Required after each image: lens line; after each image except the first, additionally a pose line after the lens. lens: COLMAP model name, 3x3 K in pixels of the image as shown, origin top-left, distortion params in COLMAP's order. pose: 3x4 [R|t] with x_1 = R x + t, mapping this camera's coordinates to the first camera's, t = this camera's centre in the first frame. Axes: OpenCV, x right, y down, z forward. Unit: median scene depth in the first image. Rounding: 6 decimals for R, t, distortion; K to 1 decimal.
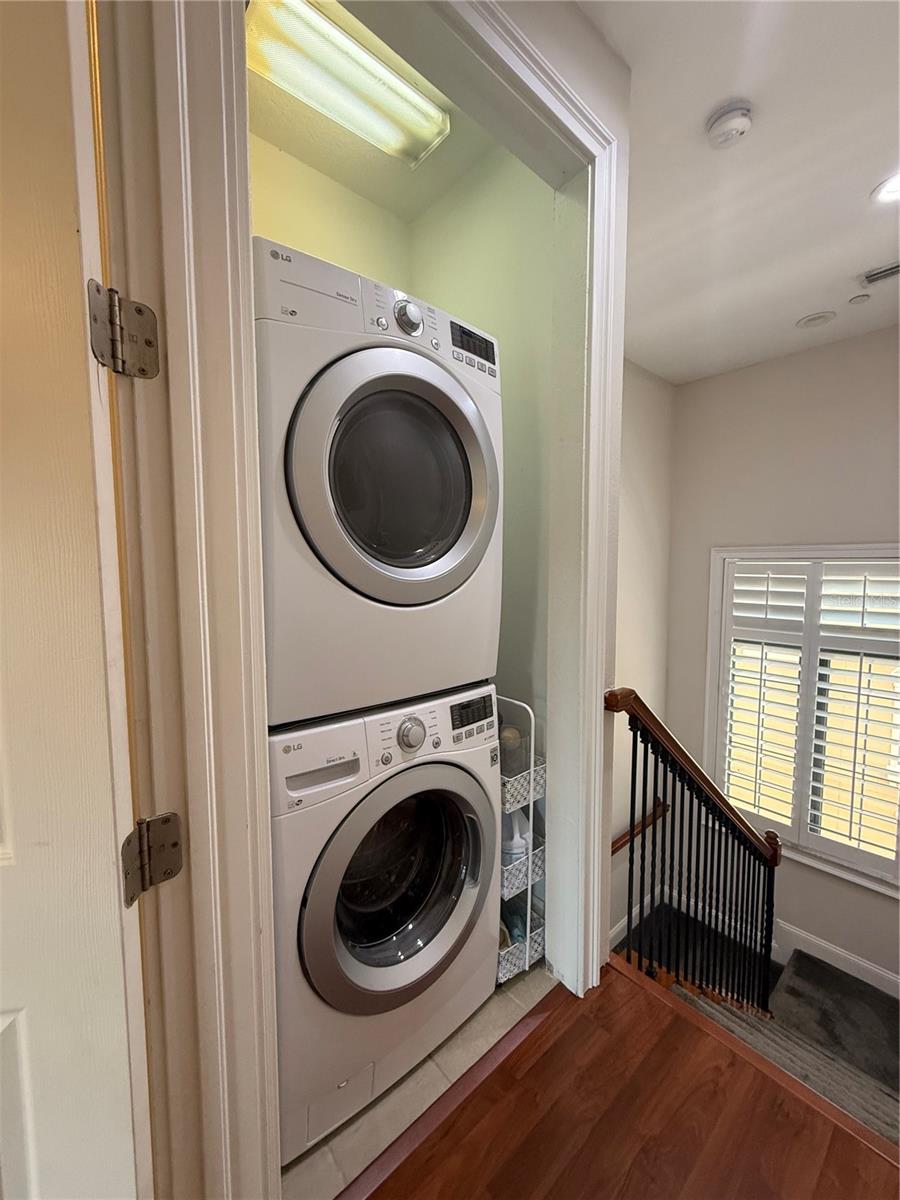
lens RADIAL K [[479.5, 0, 447.3], [0, 479.5, 599.8], [0, 0, 1]] dist [-0.002325, 0.000175]
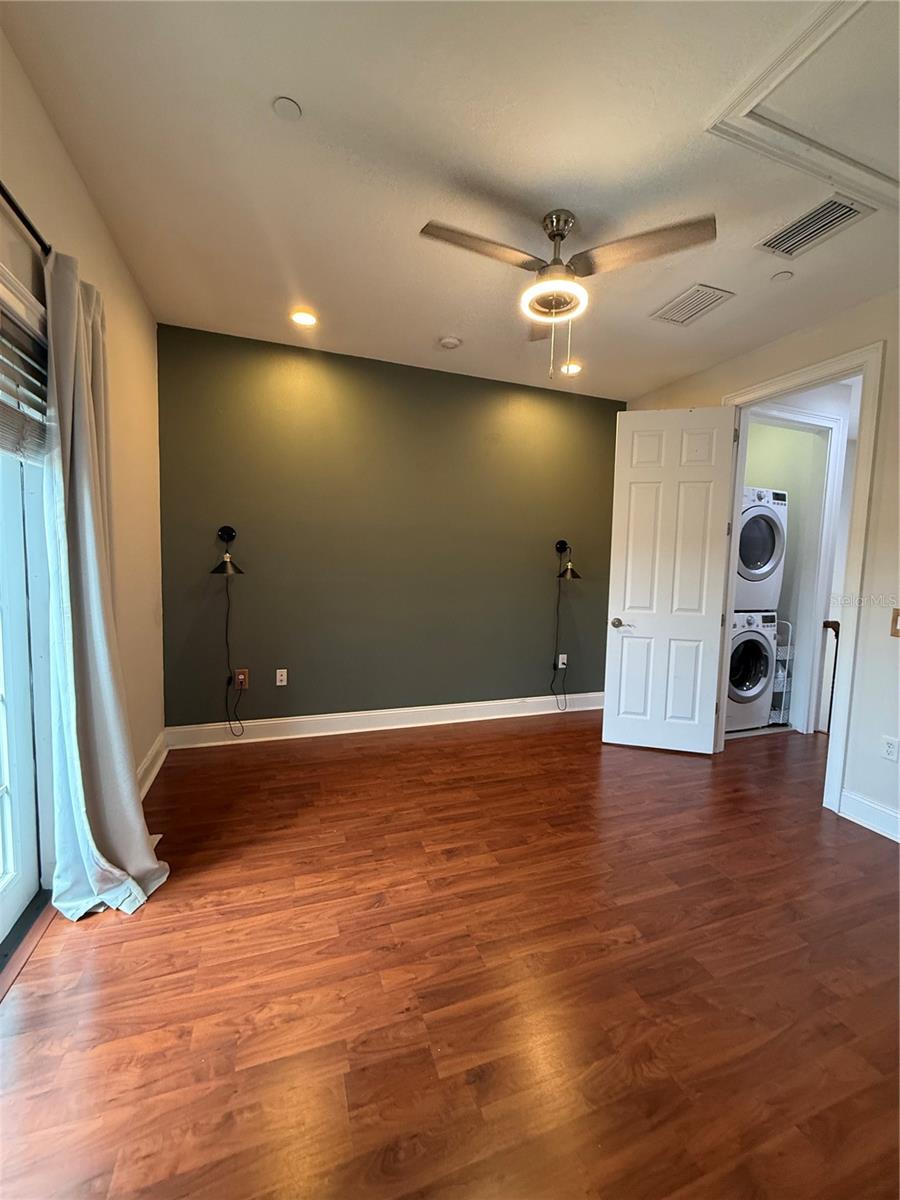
lens RADIAL K [[479.5, 0, 452.1], [0, 479.5, 599.0], [0, 0, 1]] dist [-0.002325, 0.000175]
pose [[0.933251, 0.057496, -0.354594, -0.687905], [-0.054058, 0.998345, 0.019602, 0.149869], [0.355134, 0.000875, 0.934815, -2.309374]]
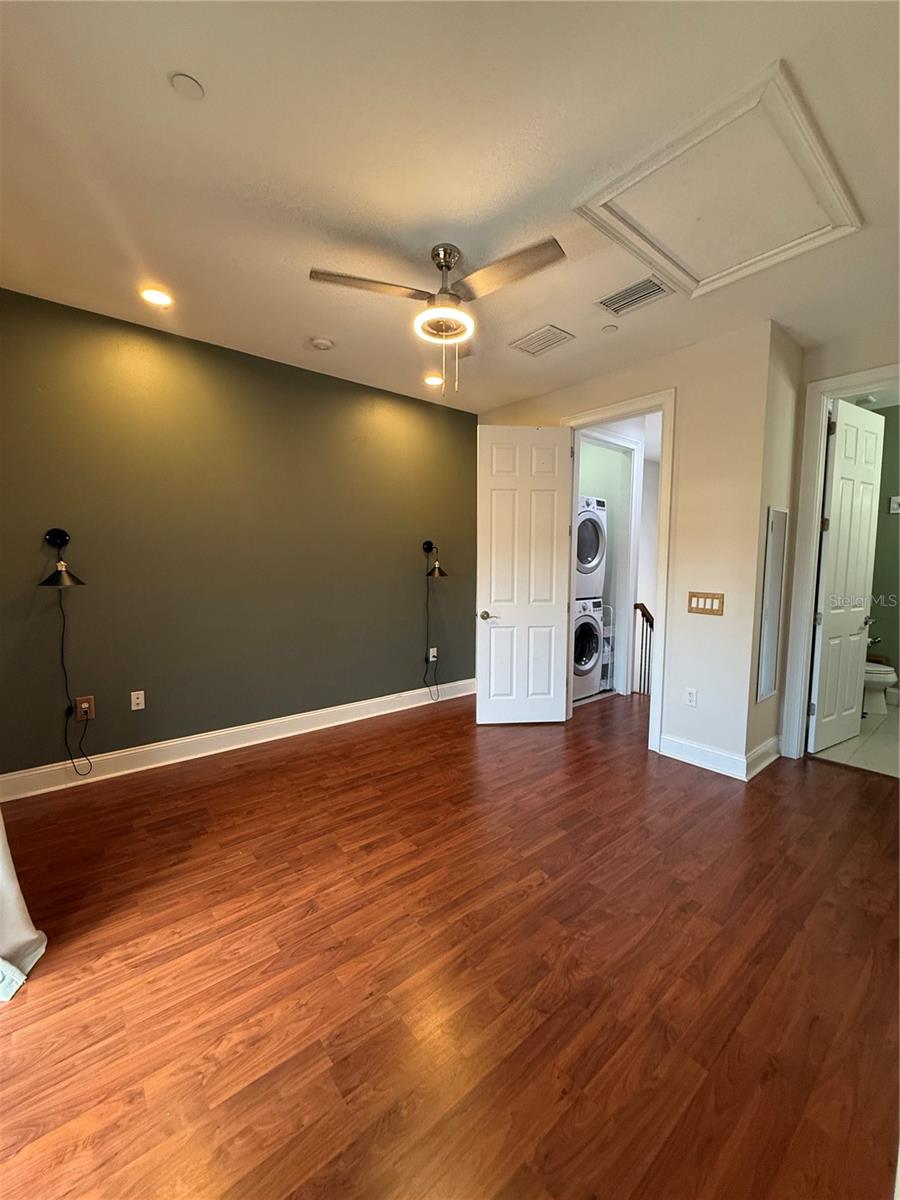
lens RADIAL K [[479.5, 0, 452.9], [0, 479.5, 599.6], [0, 0, 1]] dist [-0.002325, 0.000175]
pose [[0.999721, 0.010019, -0.021371, -0.893146], [-0.009692, 0.999835, 0.015342, 0.144995], [0.021521, -0.015131, 0.999654, -2.446823]]
